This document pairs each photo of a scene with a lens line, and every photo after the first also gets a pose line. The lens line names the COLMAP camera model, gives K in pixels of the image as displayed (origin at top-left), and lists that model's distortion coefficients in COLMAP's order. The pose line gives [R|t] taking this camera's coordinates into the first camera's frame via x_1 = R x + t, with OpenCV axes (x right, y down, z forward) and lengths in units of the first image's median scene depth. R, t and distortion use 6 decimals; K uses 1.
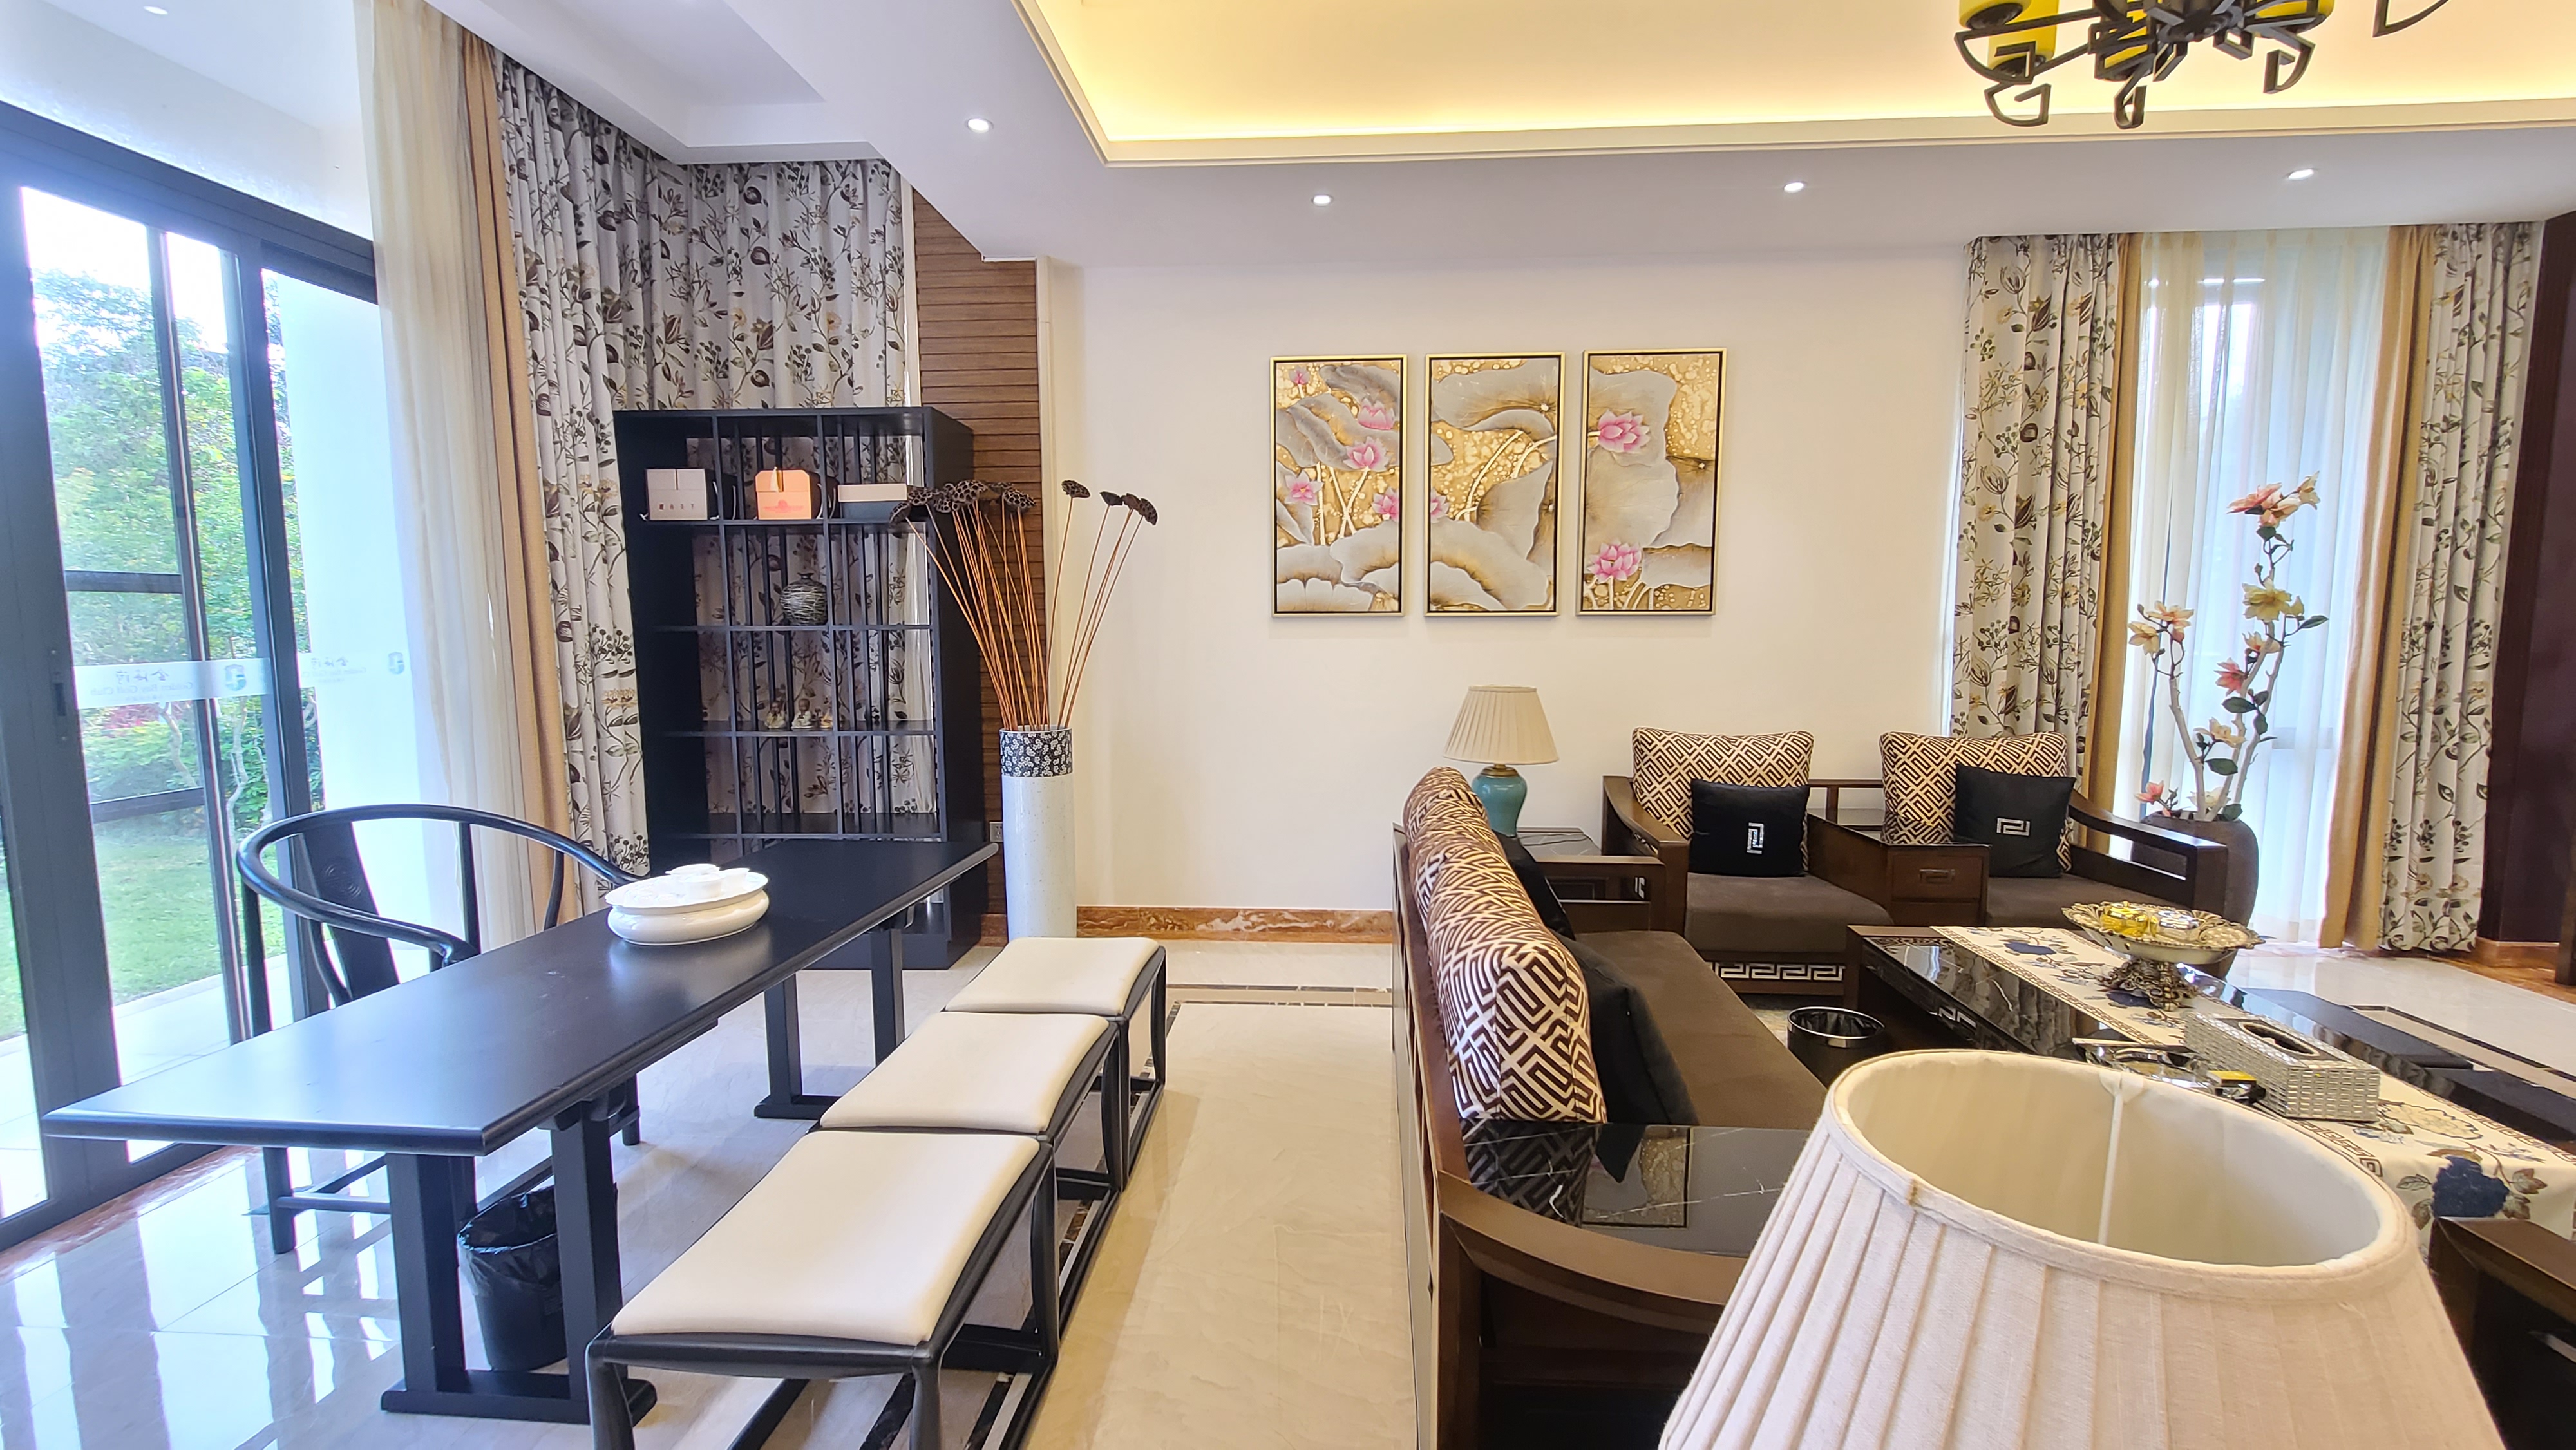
lens RADIAL K [[1063.0, 0, 1288.7], [0, 1063.0, 723.5], [0, 0, 1]] dist [0.000574, 0.000667]
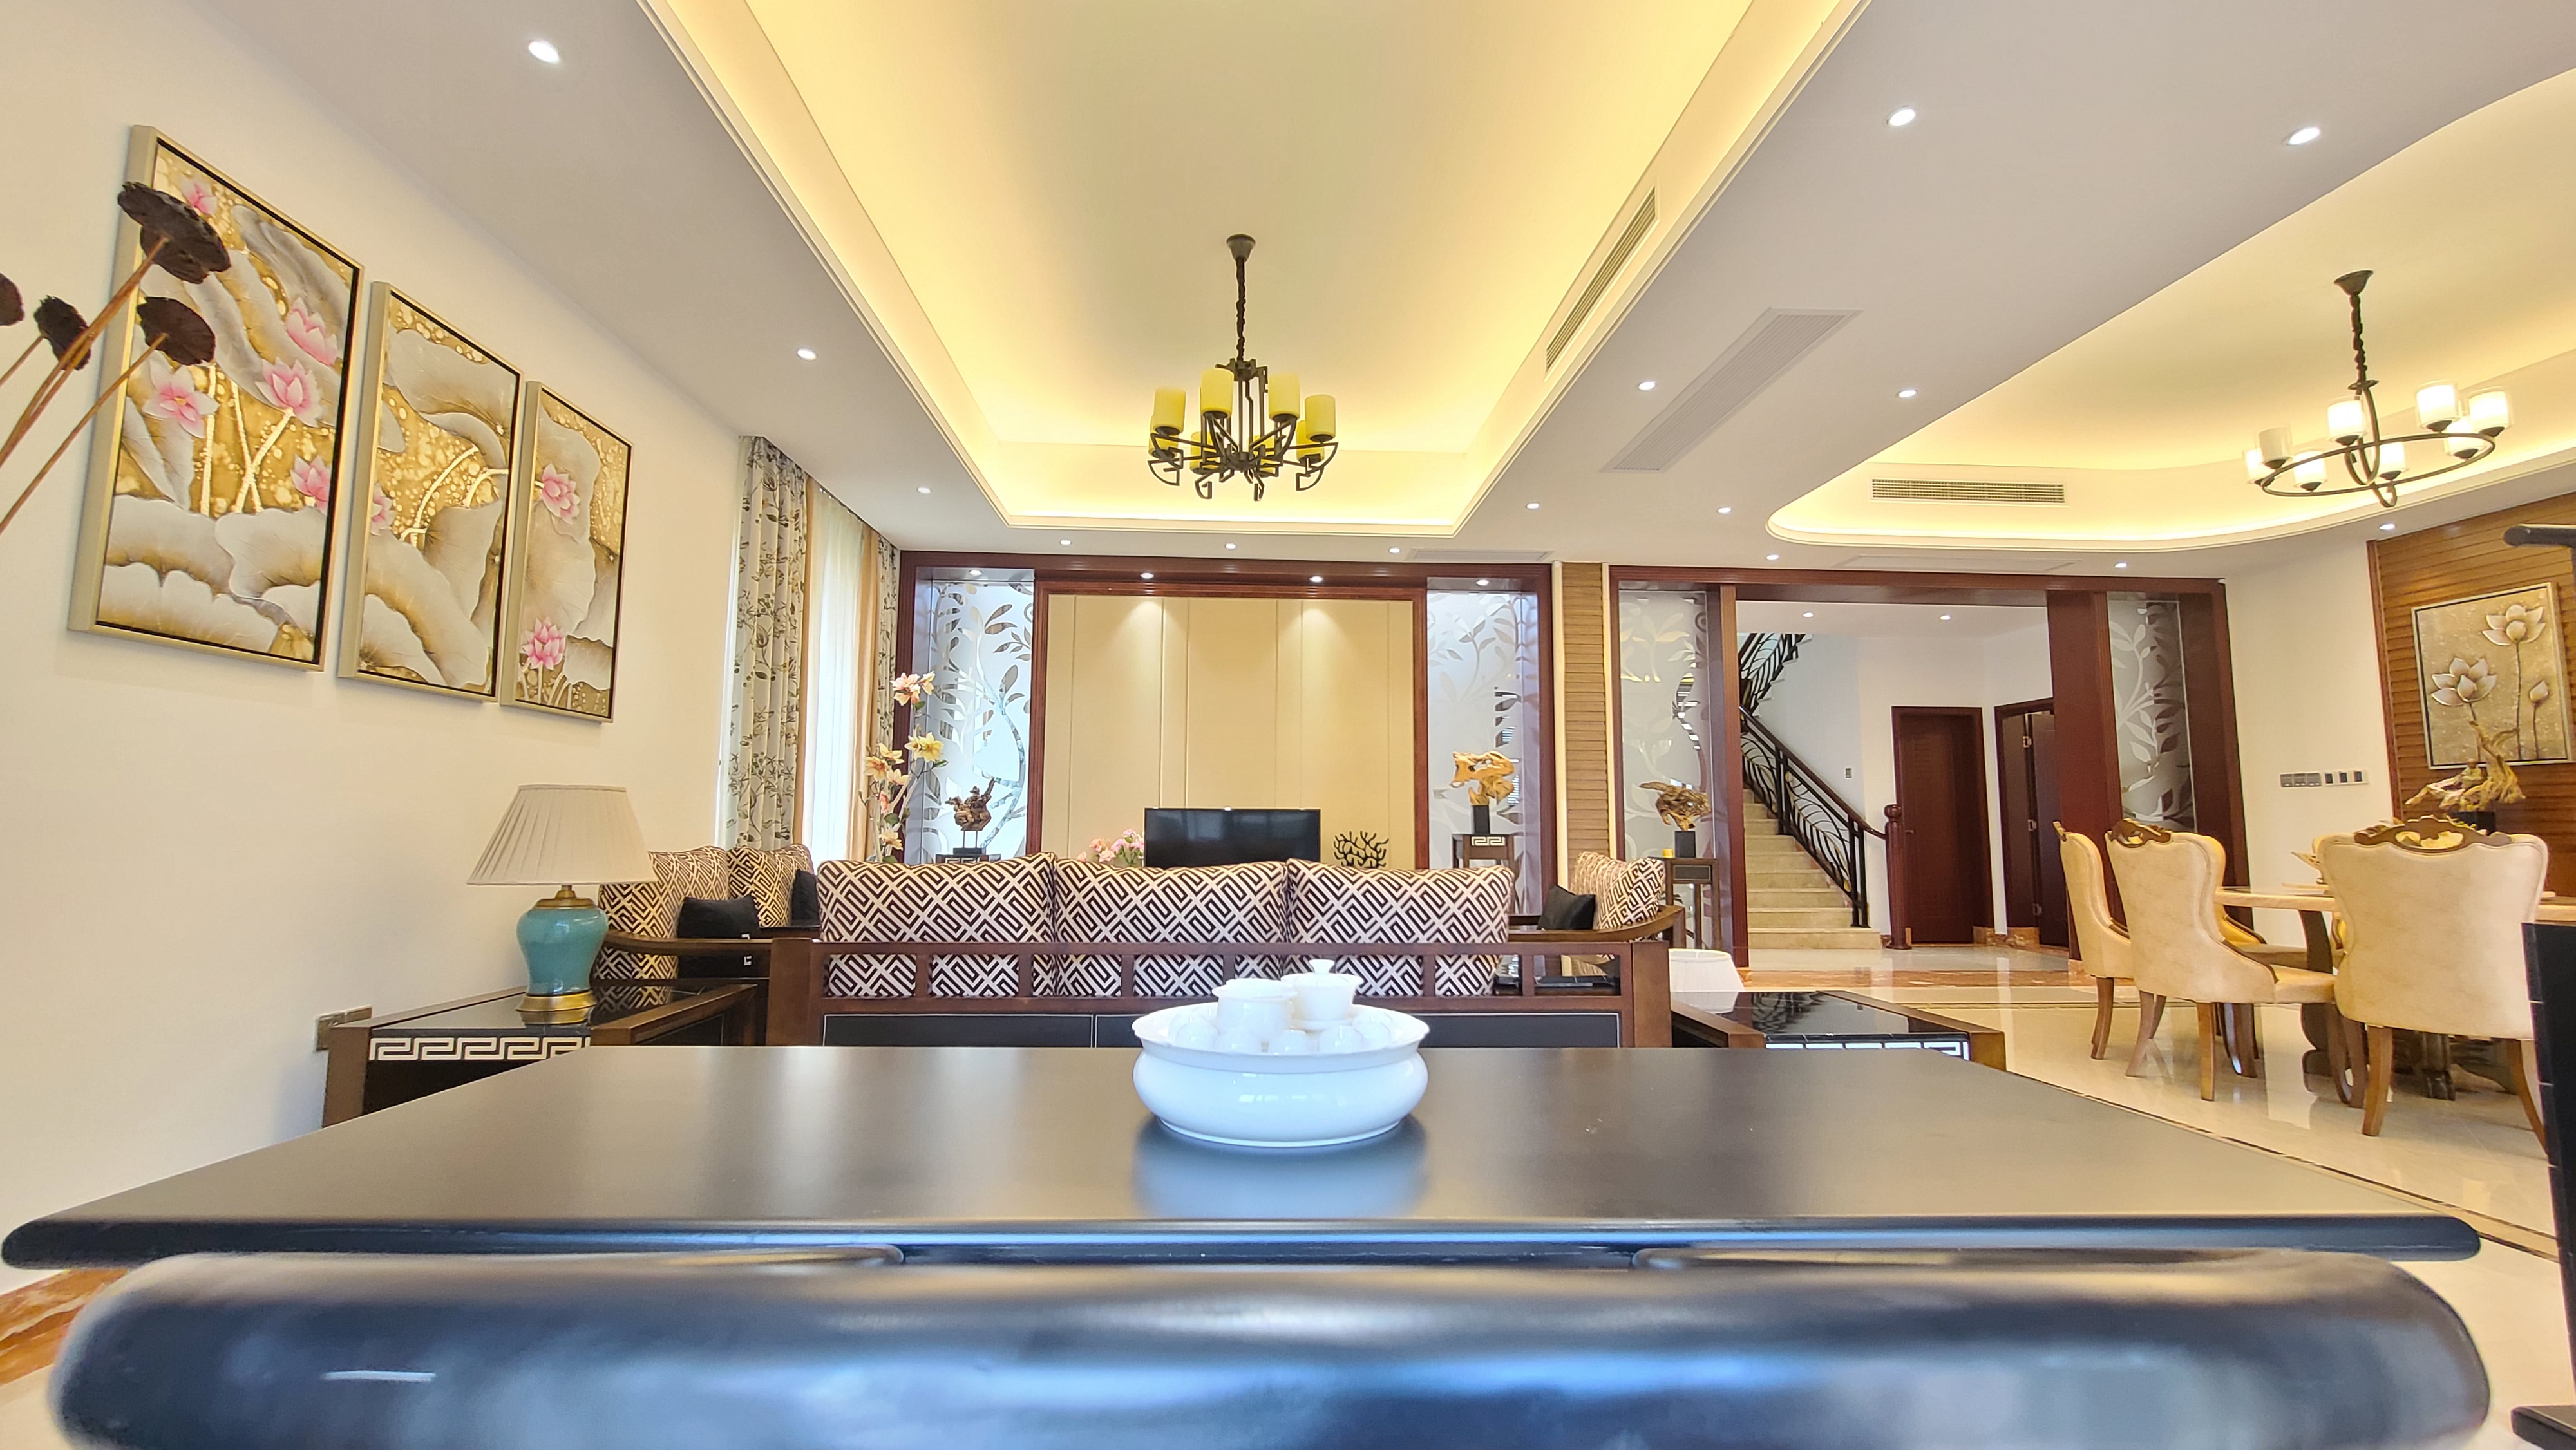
lens RADIAL K [[1063.0, 0, 1284.5], [0, 1063.0, 725.3], [0, 0, 1]] dist [0.000574, 0.000667]
pose [[-0.114476, 0.103433, 0.988027, -0.555929], [0.095395, 0.991113, -0.092704, 0.037289], [-0.988835, 0.083640, -0.123326, 0.556135]]
